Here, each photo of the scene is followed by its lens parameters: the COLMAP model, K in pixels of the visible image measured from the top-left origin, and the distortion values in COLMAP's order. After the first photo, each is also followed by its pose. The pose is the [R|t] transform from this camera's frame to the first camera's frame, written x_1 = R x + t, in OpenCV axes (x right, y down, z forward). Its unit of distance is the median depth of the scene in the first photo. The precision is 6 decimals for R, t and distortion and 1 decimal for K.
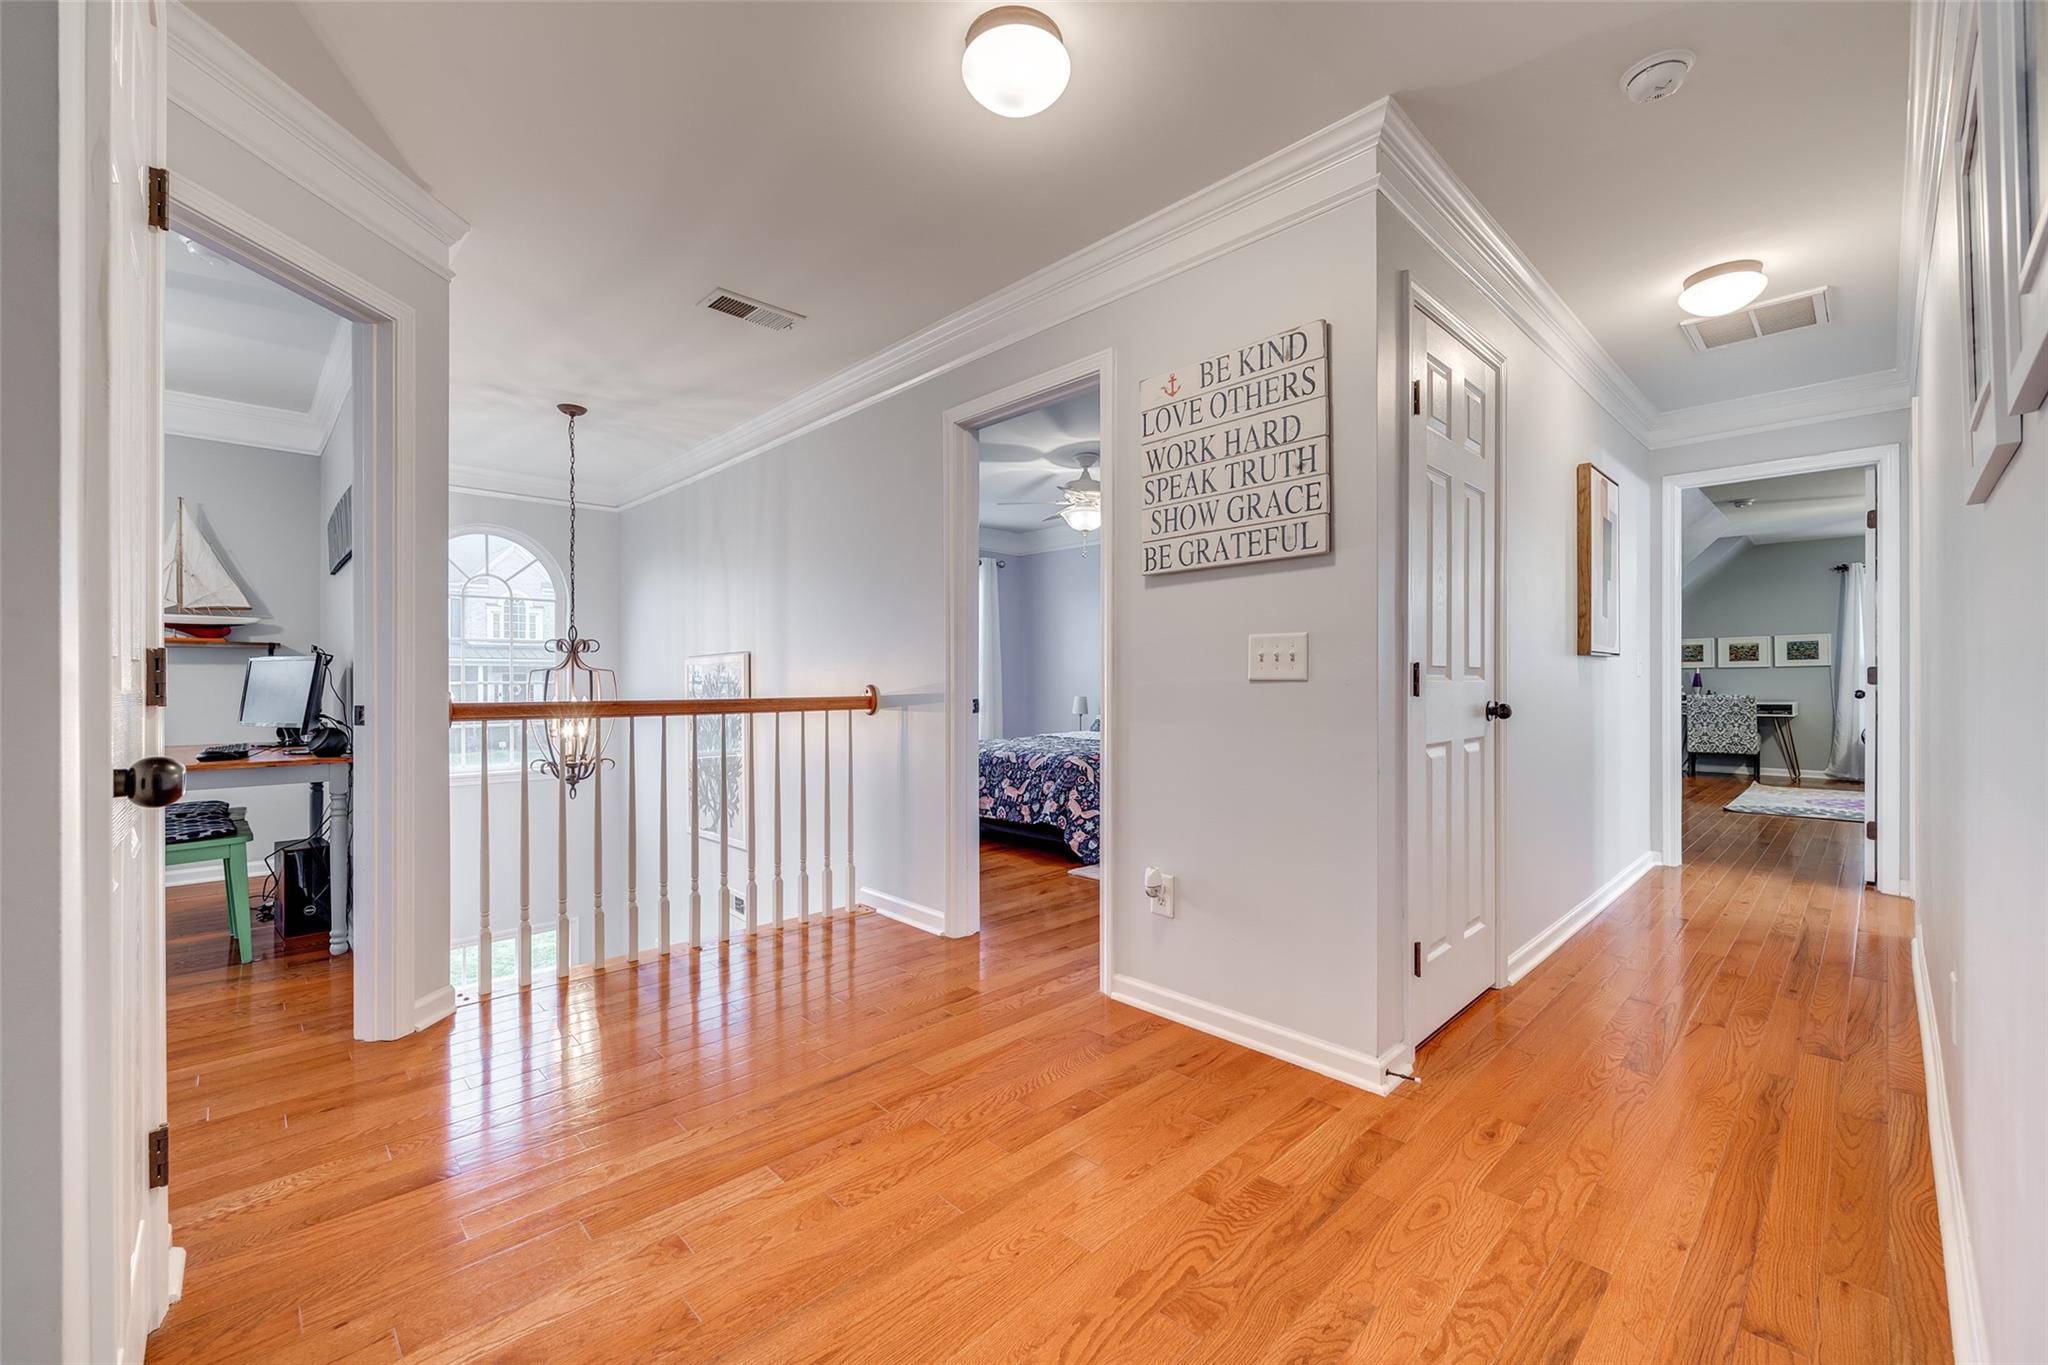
lens RADIAL K [[830.2, 0, 1030.3], [0, 830.2, 681.7], [0, 0, 1]] dist [-0.002565, 0.000893]
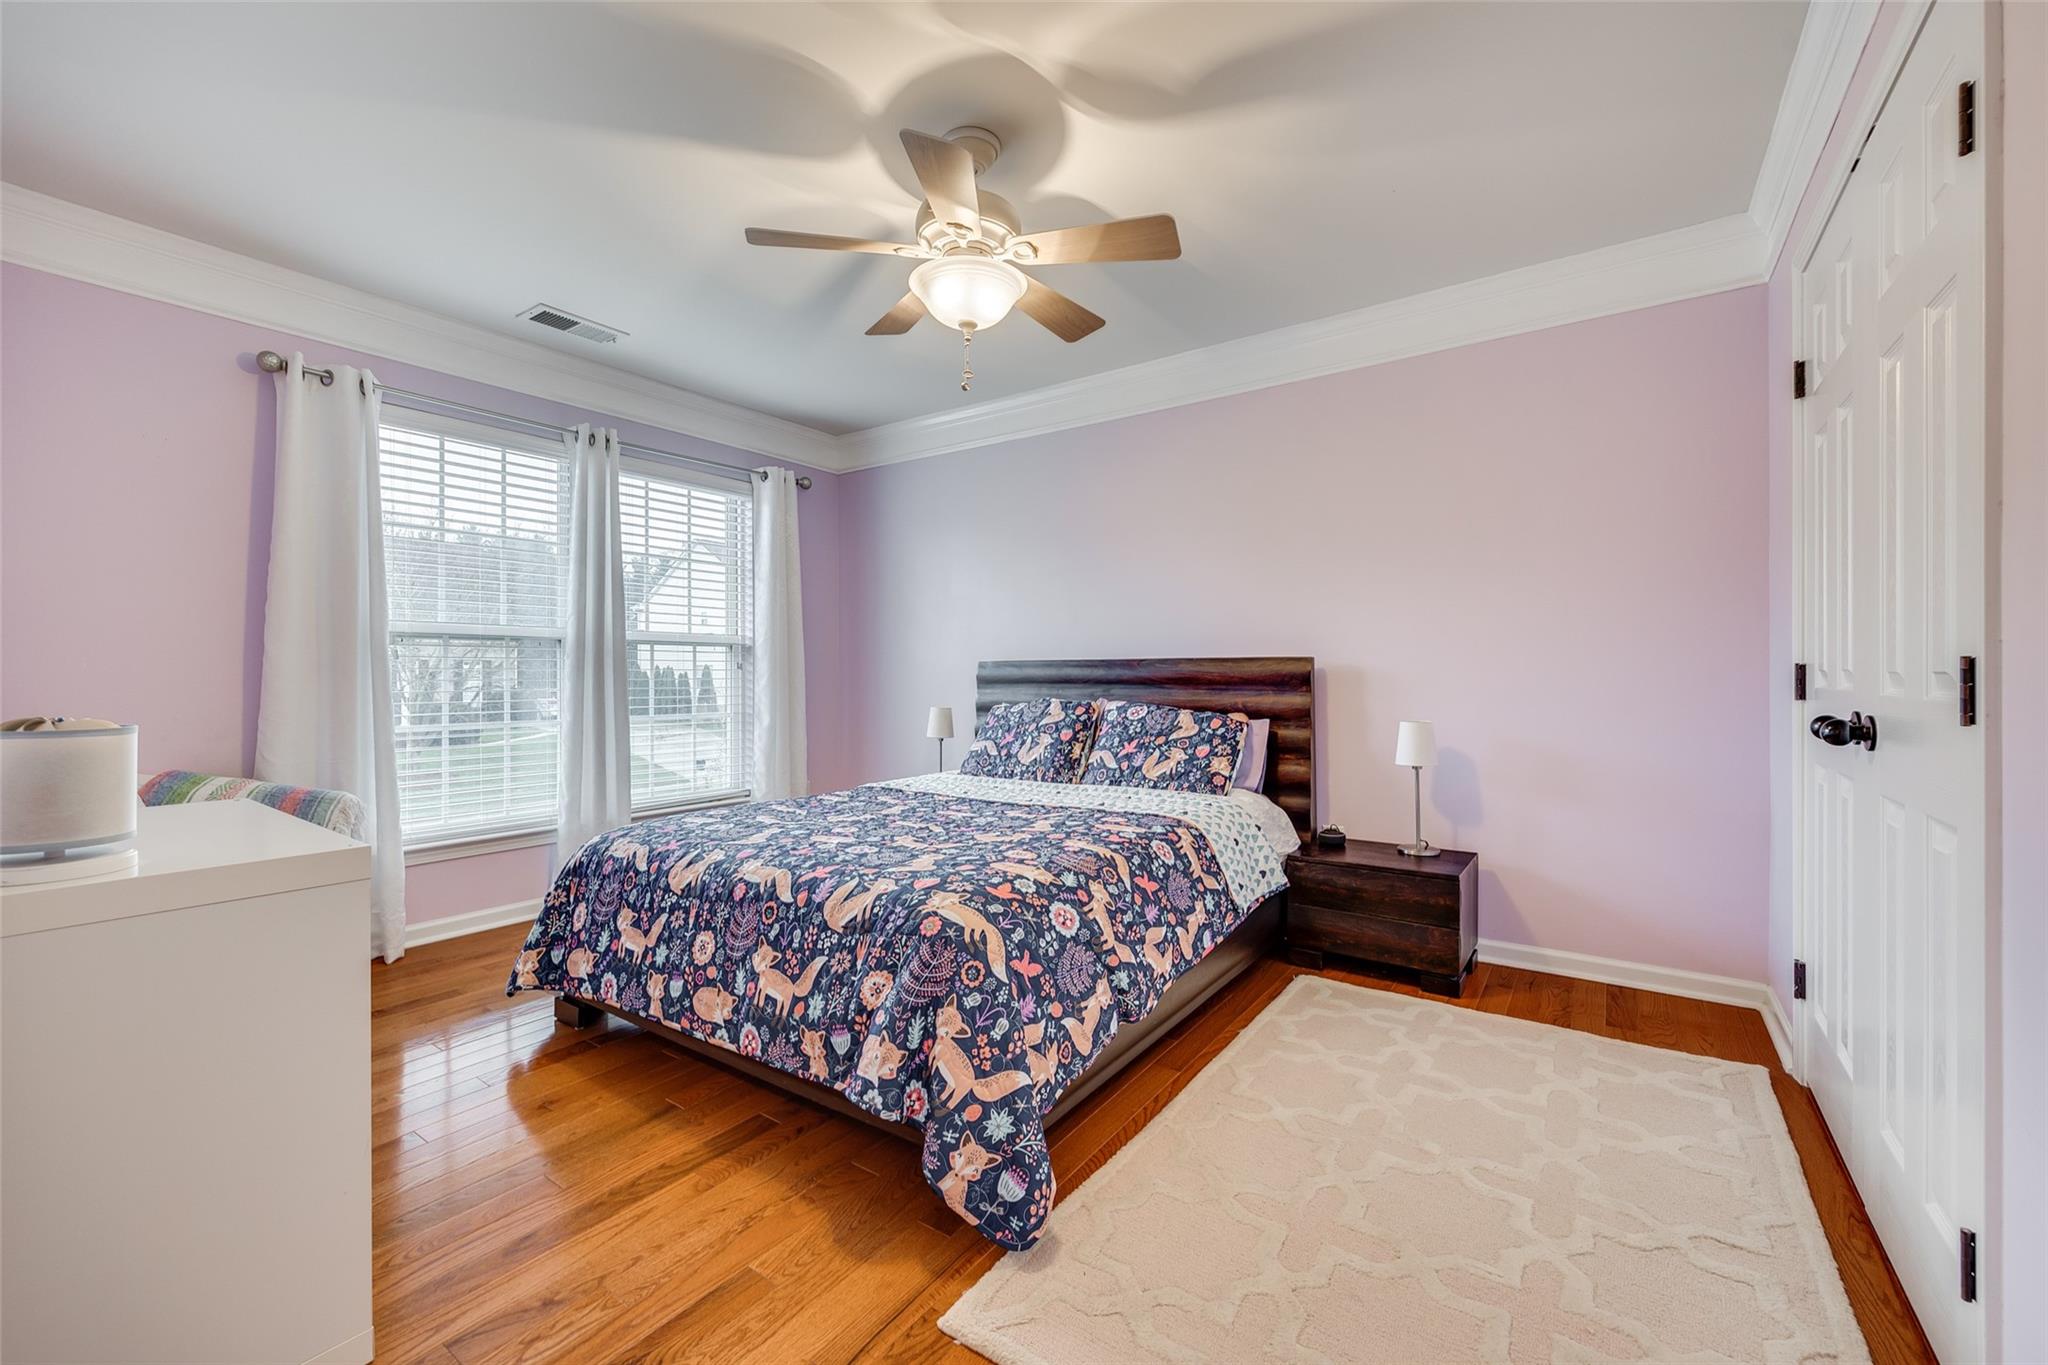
lens RADIAL K [[830.2, 0, 1030.3], [0, 830.2, 681.7], [0, 0, 1]] dist [-0.002565, 0.000893]
pose [[0.982462, -0.000502, 0.186463, 0.020350], [-0.000302, 0.999991, 0.004284, -0.005540], [-0.186463, -0.004265, 0.982453, 0.638800]]
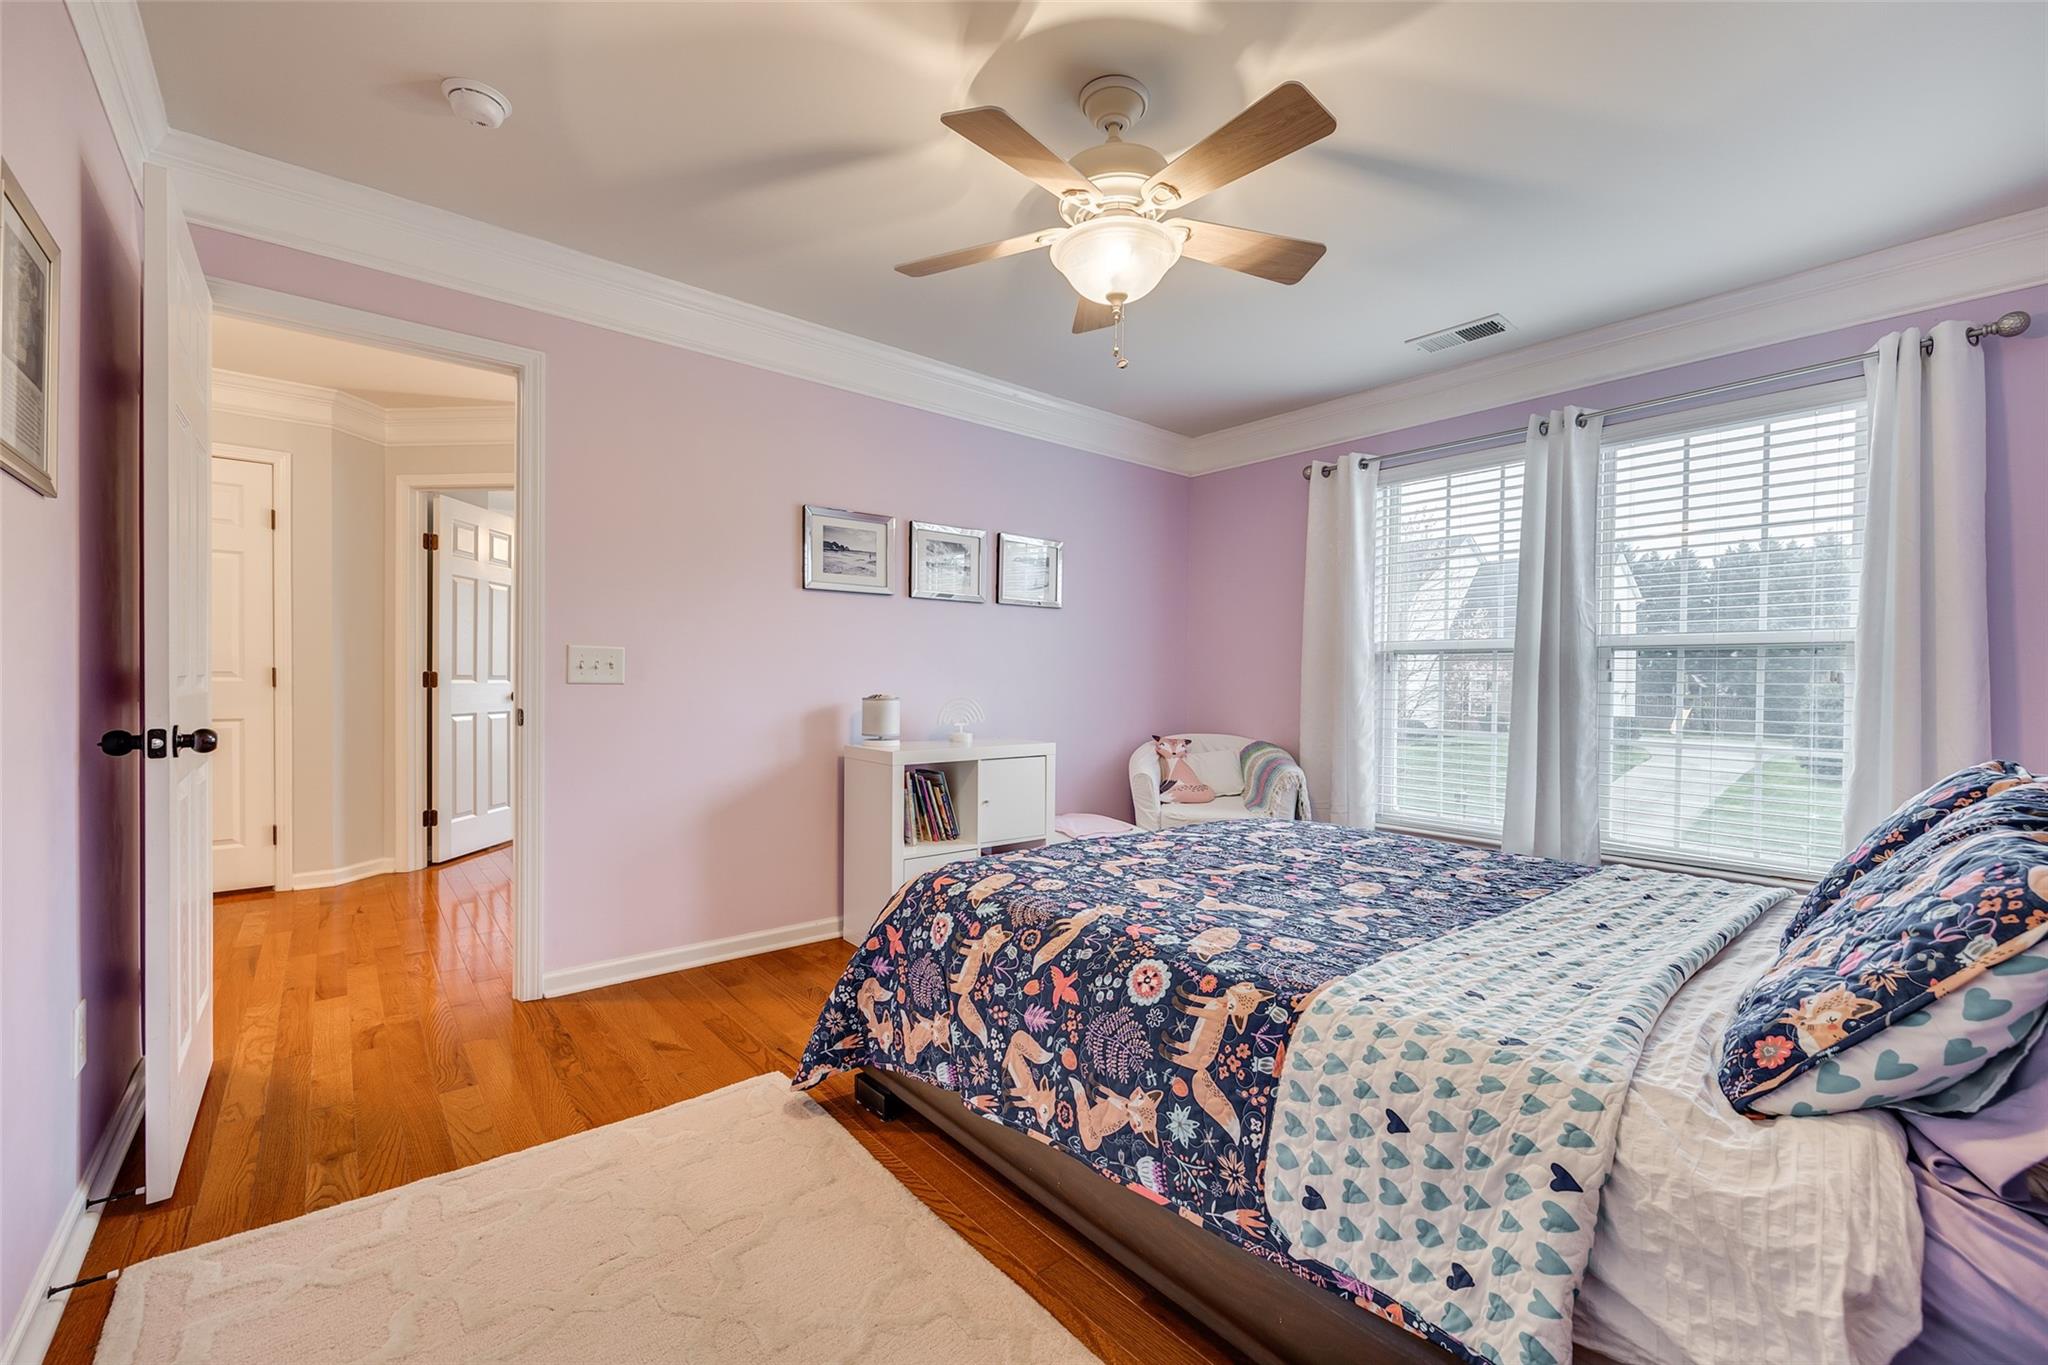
lens RADIAL K [[830.2, 0, 1030.3], [0, 830.2, 681.7], [0, 0, 1]] dist [-0.002565, 0.000893]
pose [[-0.071240, 0.005459, -0.997444, 0.483947], [-0.011415, 0.999915, 0.006288, -0.011735], [0.997394, 0.011834, -0.071172, 1.079093]]
